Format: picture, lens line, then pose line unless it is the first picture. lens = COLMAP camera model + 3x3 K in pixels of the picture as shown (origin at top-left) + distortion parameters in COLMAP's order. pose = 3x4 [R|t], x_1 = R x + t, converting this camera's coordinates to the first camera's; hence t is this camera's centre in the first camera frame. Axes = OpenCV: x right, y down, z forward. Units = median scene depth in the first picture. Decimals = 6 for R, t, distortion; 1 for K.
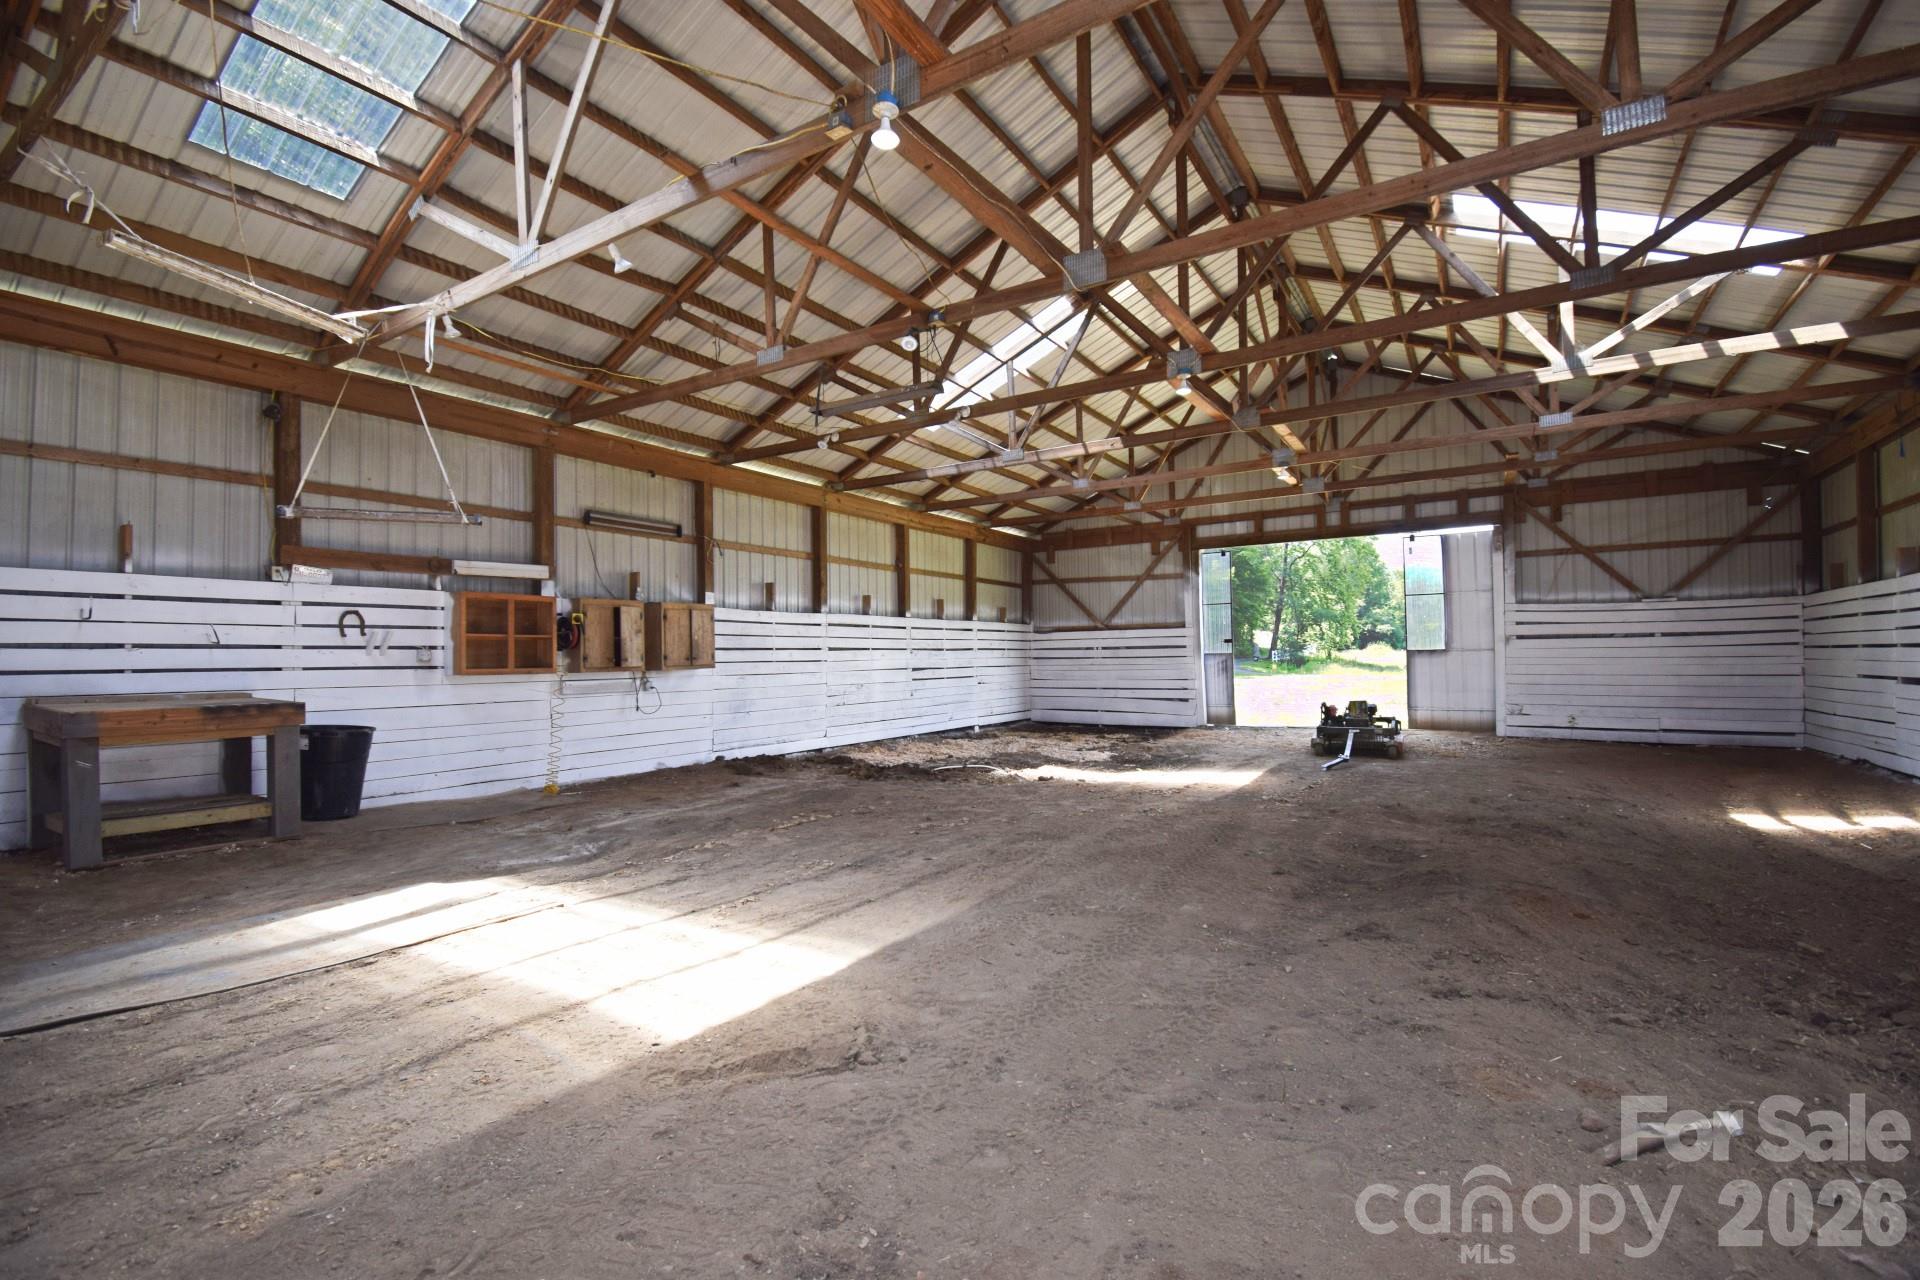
lens RADIAL K [[865.5, 0, 958.1], [0, 865.5, 631.4], [0, 0, 1]] dist [0.025450, -0.034325]
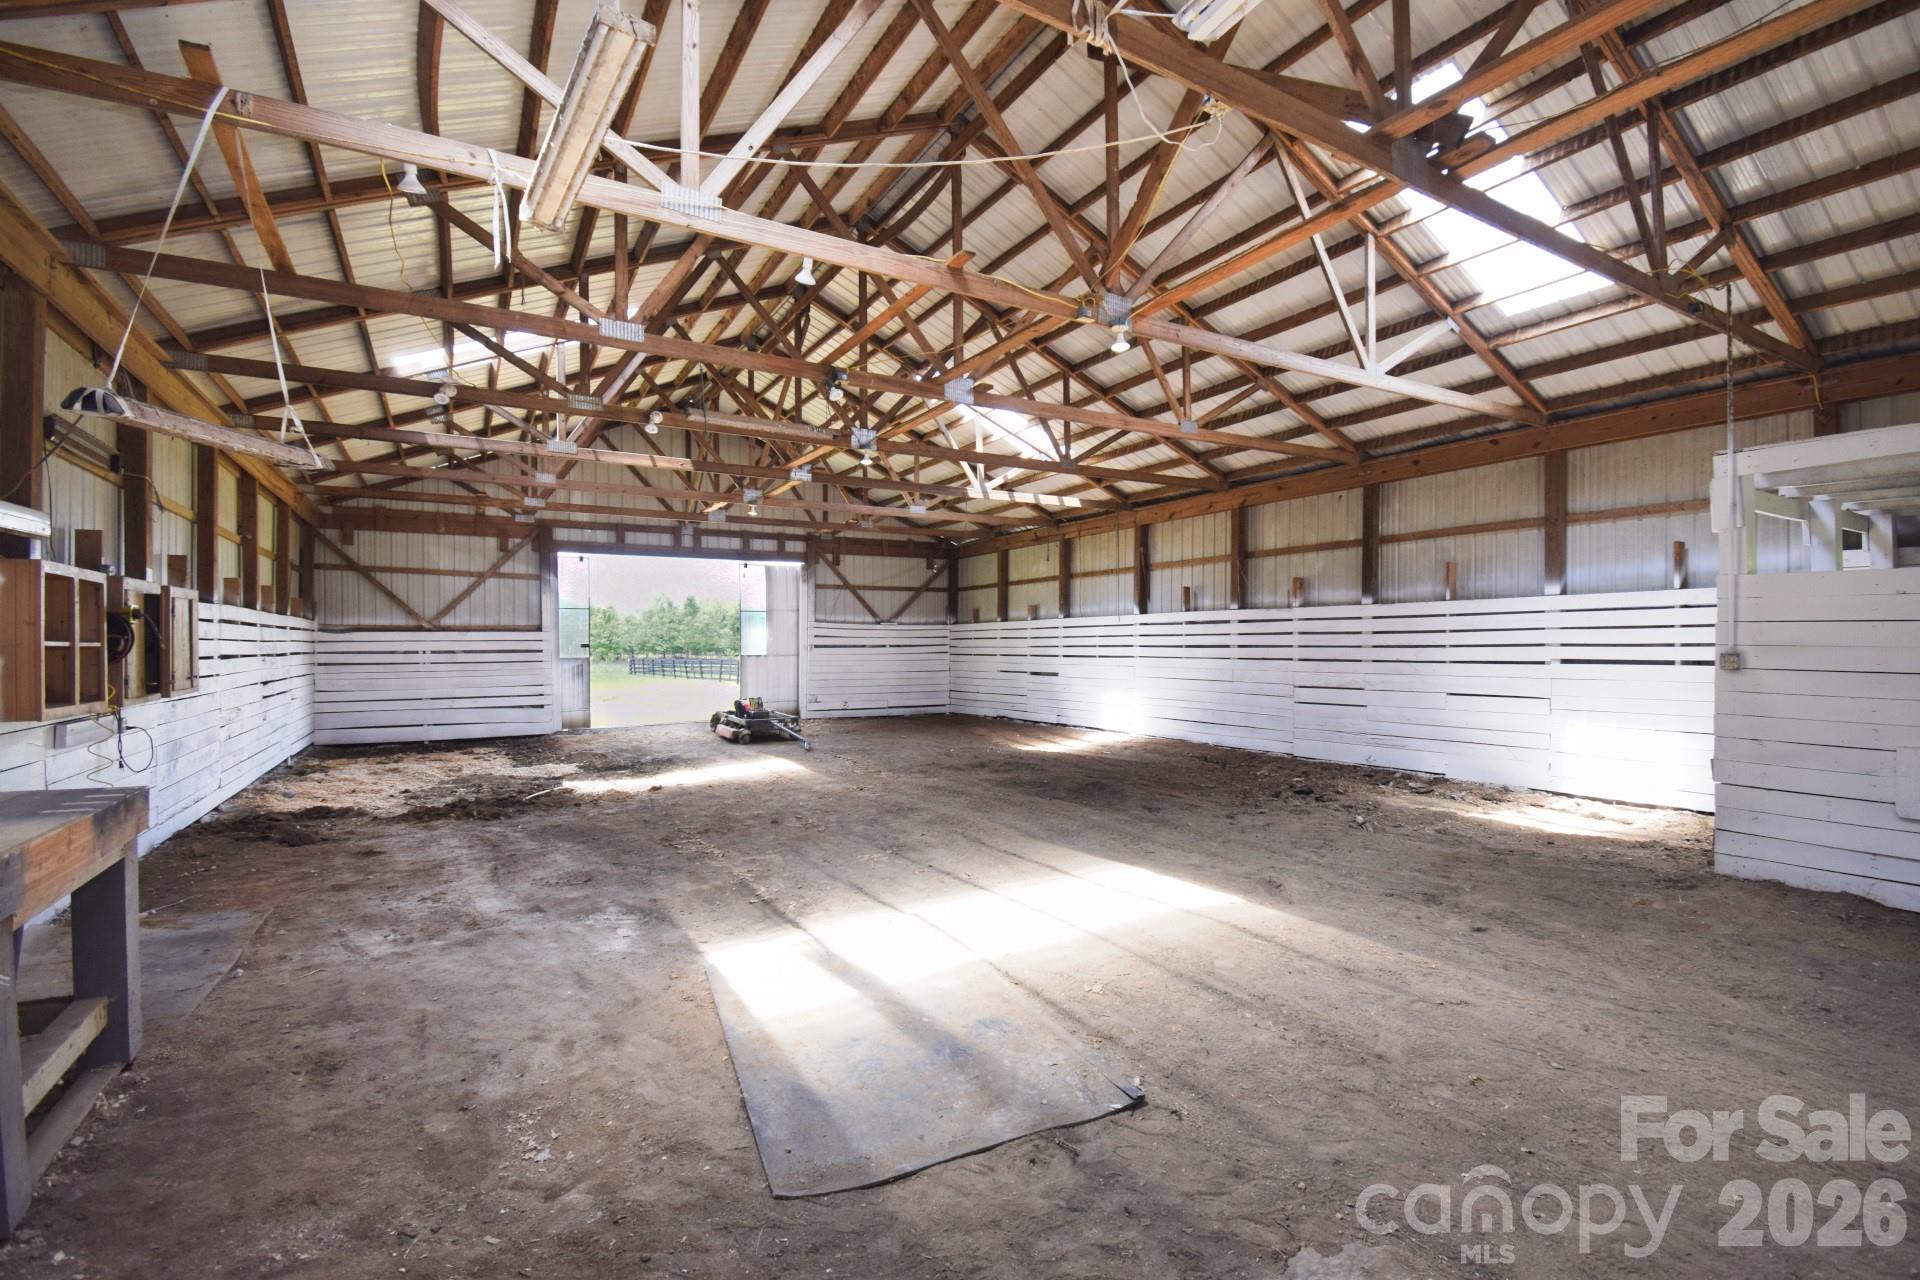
lens RADIAL K [[901.0, 0, 958.7], [0, 901.0, 604.4], [0, 0, 1]] dist [0.003370, 0.000376]
pose [[0.421788, 0.047988, 0.905424, -0.555879], [-0.028504, 0.998807, -0.039659, -0.009359], [-0.906247, -0.009081, 0.422652, 0.186353]]
